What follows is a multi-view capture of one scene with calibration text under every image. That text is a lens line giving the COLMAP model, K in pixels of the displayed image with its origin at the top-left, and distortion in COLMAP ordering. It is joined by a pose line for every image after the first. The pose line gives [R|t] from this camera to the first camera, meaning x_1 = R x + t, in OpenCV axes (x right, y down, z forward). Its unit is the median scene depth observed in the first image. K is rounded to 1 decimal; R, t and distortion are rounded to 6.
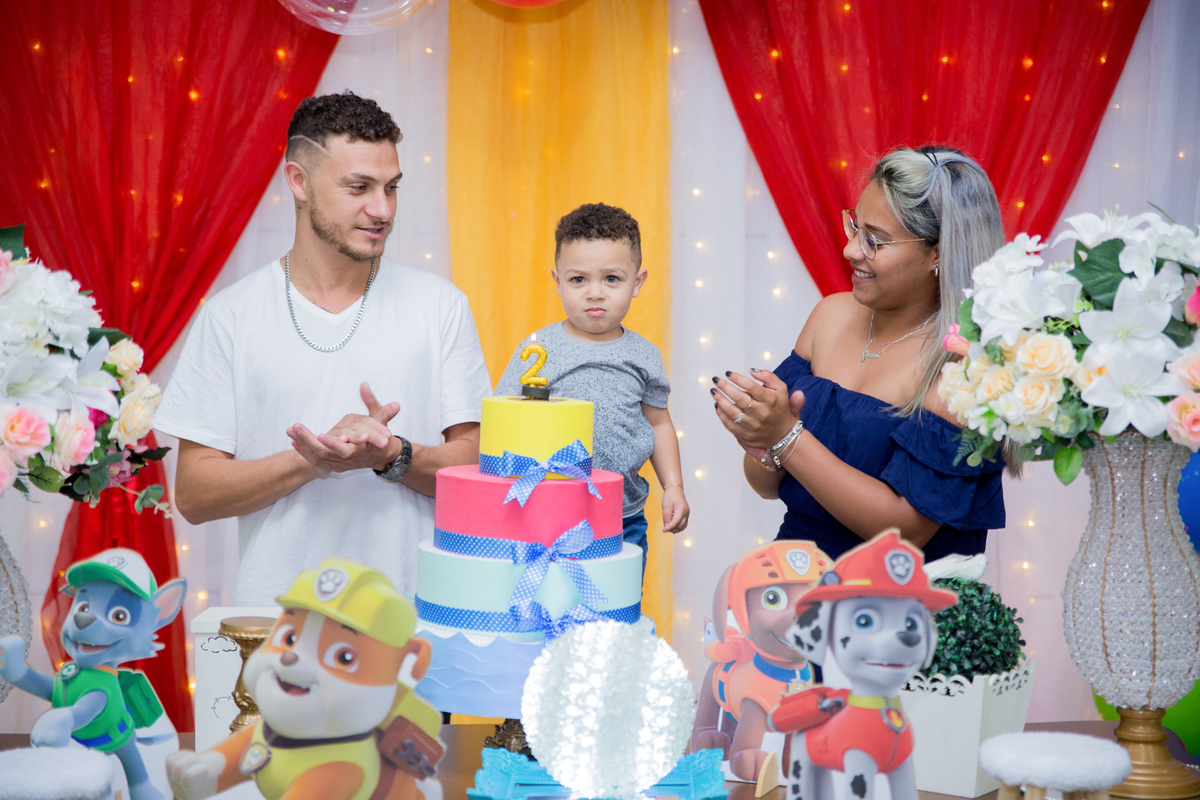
lens RADIAL K [[2149.1, 0, 593.2], [0, 2149.1, 403.1], [0, 0, 1]] dist [0.240806, 0.111348]
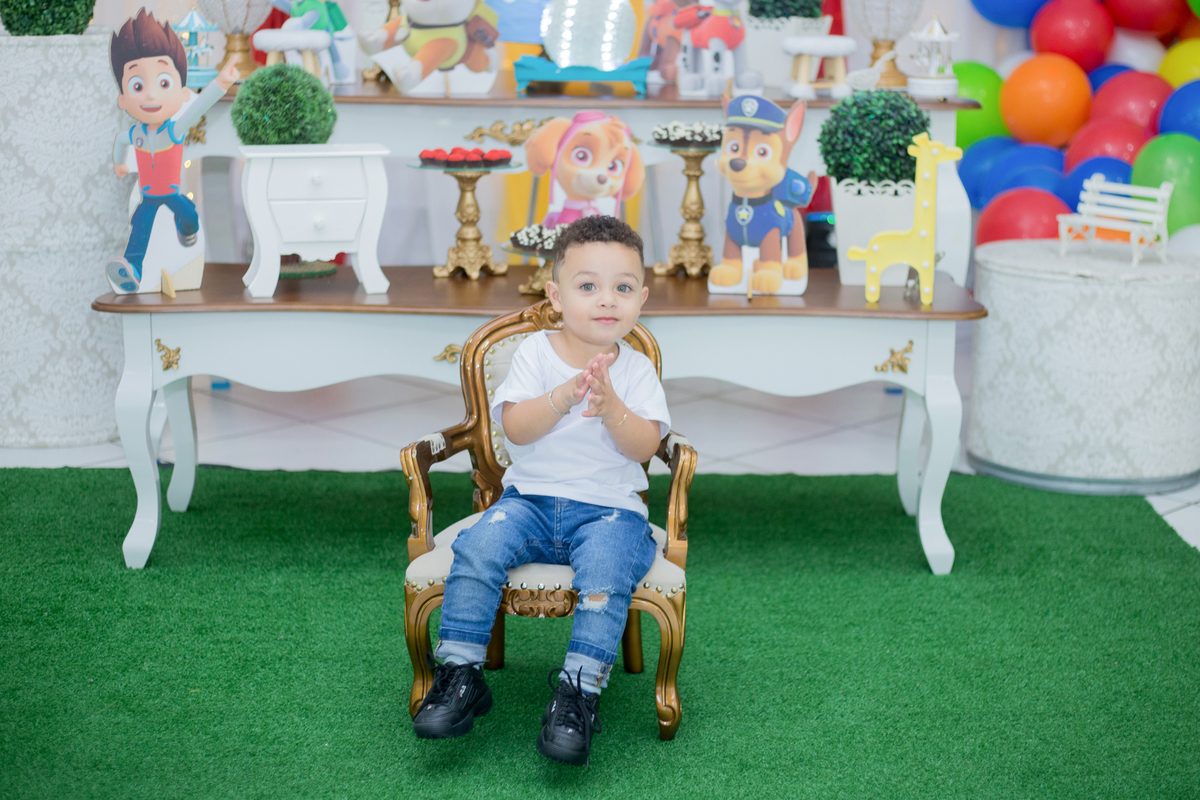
lens RADIAL K [[2026.8, 0, 620.2], [0, 2026.8, 359.2], [0, 0, 1]] dist [-0.102624, -0.066585]
pose [[0.999779, 0.019757, -0.007119, 0.049925], [-0.018401, 0.987523, 0.156394, 0.146146], [0.010120, -0.156228, 0.987669, -0.720114]]
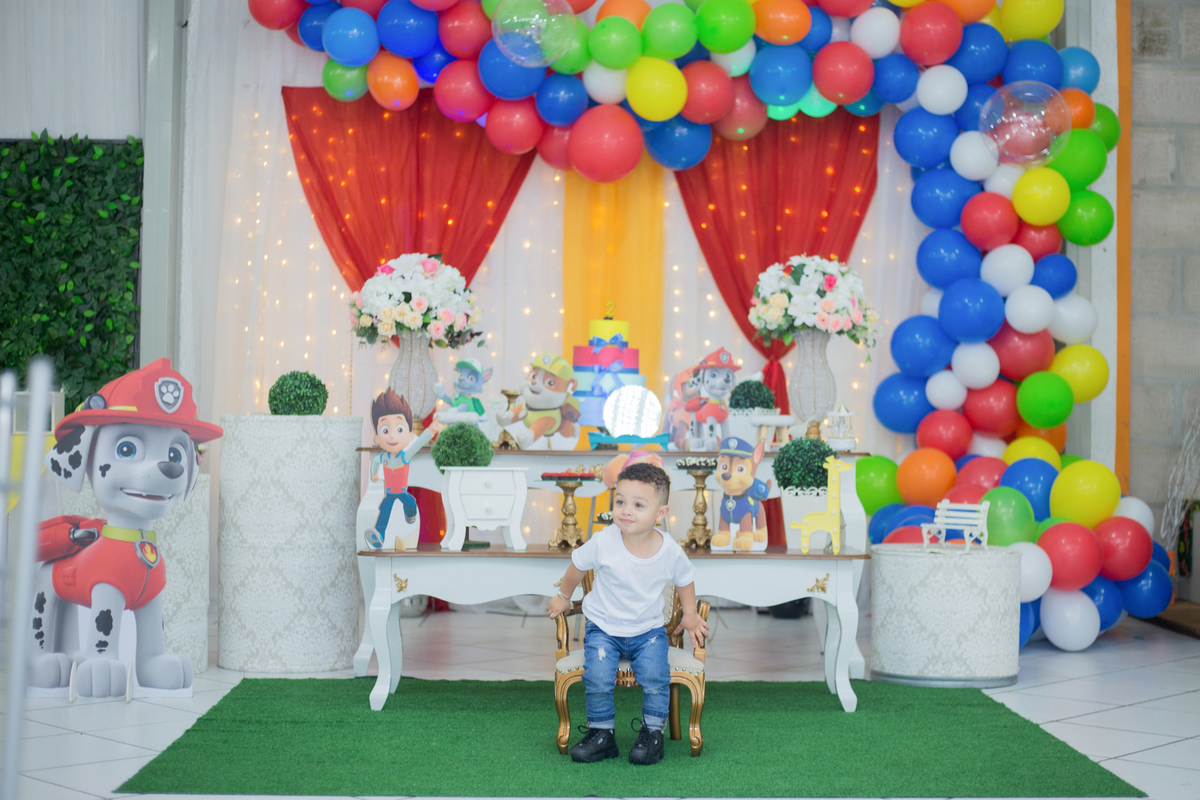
lens RADIAL K [[1840.2, 0, 632.3], [0, 1840.2, 432.2], [0, 0, 1]] dist [-0.100210, -0.033410]
pose [[0.999880, 0.014438, 0.005553, -0.007380], [-0.014153, 0.998733, -0.048282, 0.283483], [-0.006243, 0.048197, 0.998818, -1.523819]]
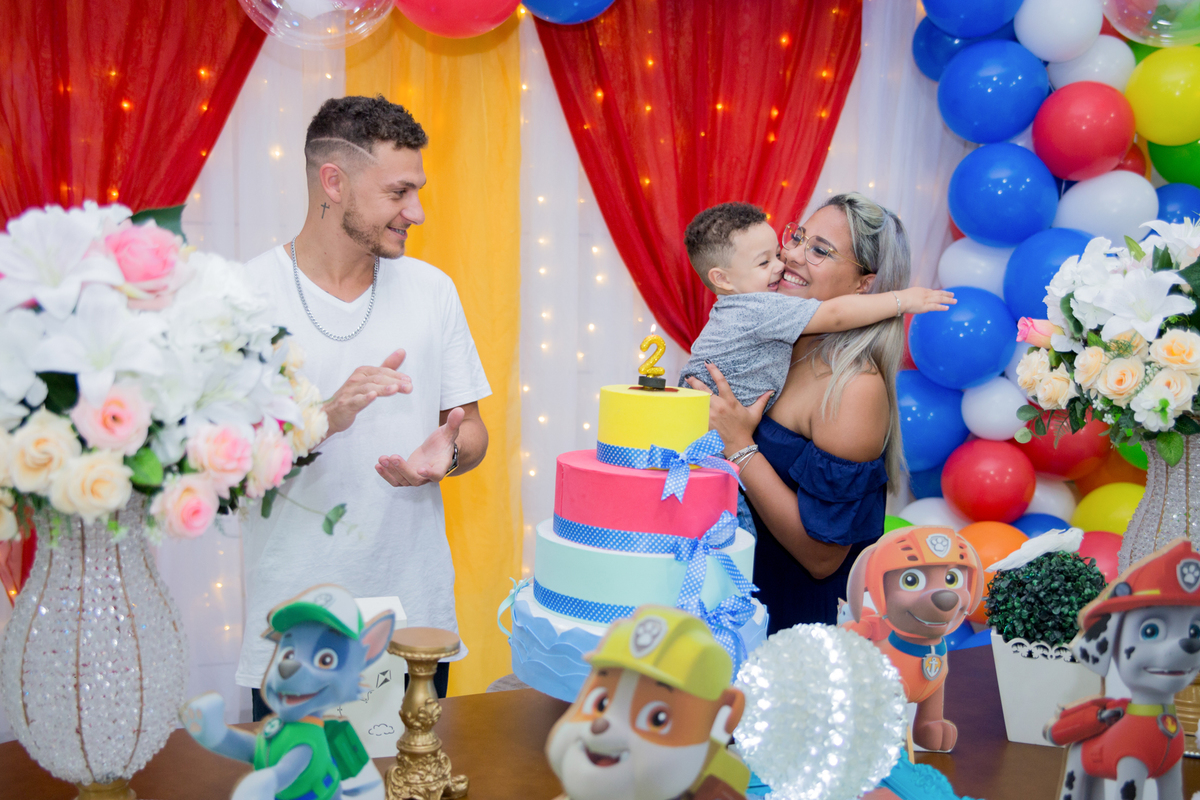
lens RADIAL K [[1266.5, 0, 594.6], [0, 1266.5, 406.1], [0, 0, 1]] dist [-0.030351, 0.111945]
pose [[0.956814, -0.018825, 0.290091, -0.249833], [0.003017, 0.998490, 0.054846, -0.029406], [-0.290685, -0.051602, 0.955426, 0.475378]]
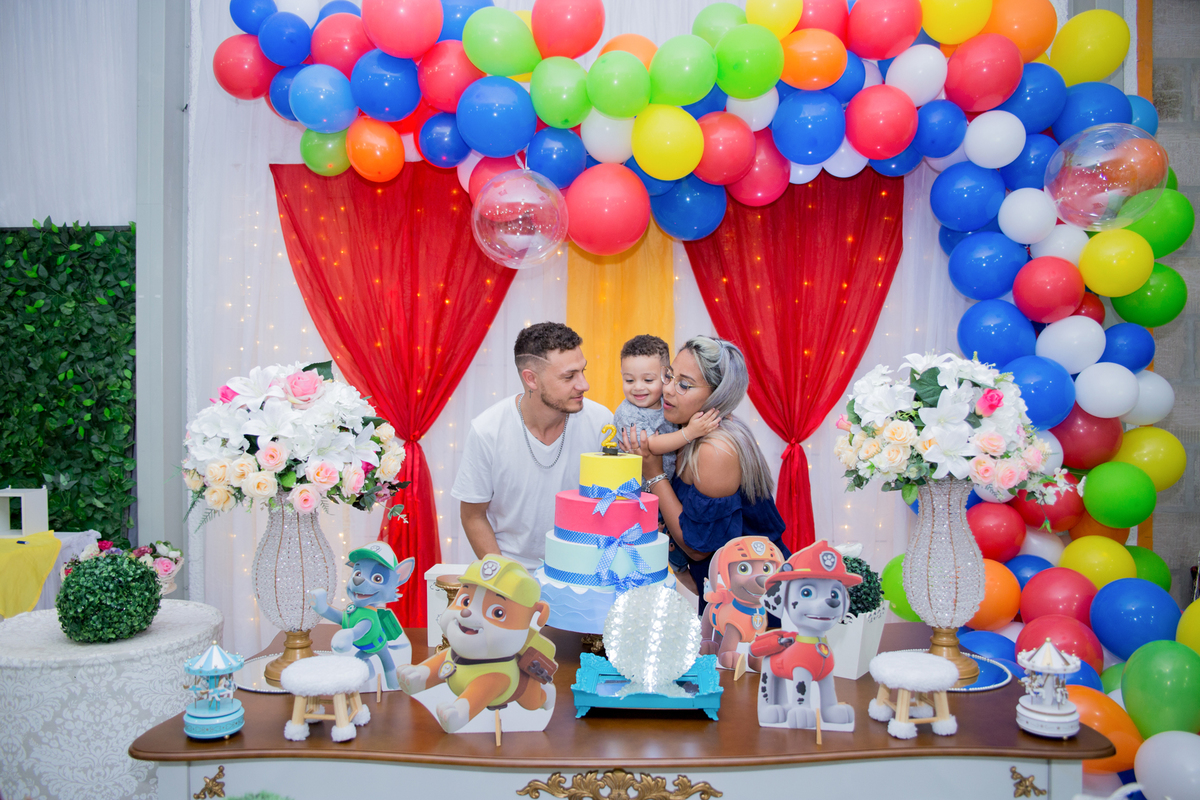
lens RADIAL K [[885.8, 0, 593.6], [0, 885.8, 402.2], [0, 0, 1]] dist [-0.110539, 0.091675]
pose [[0.999089, -0.000077, -0.042674, -0.009705], [-0.001647, 0.999183, -0.040381, -0.017320], [0.042642, 0.040415, 0.998273, 0.274934]]
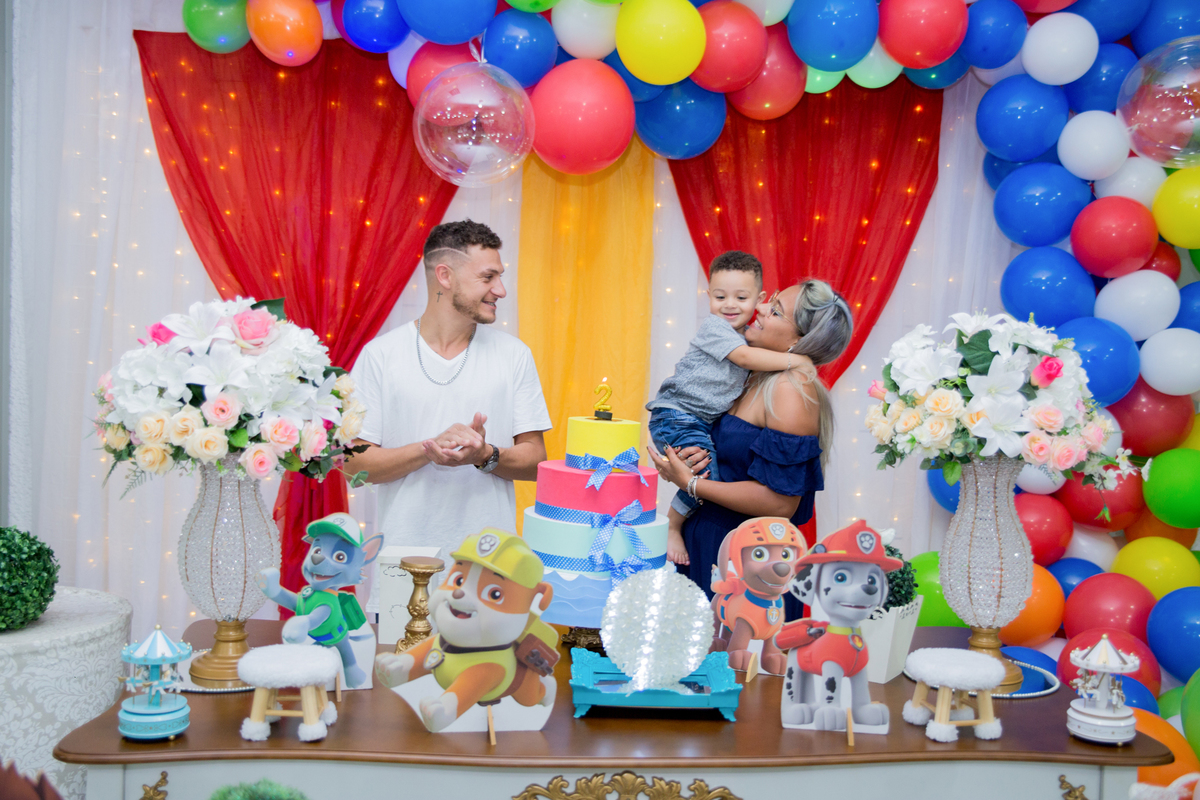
lens RADIAL K [[1184.8, 0, 594.2], [0, 1184.8, 402.3], [0, 0, 1]] dist [-0.048335, 0.116349]
pose [[0.998840, 0.029645, 0.037944, -0.072323], [-0.029525, 0.999557, -0.003700, -0.011780], [-0.038037, 0.002576, 0.999273, 0.164554]]
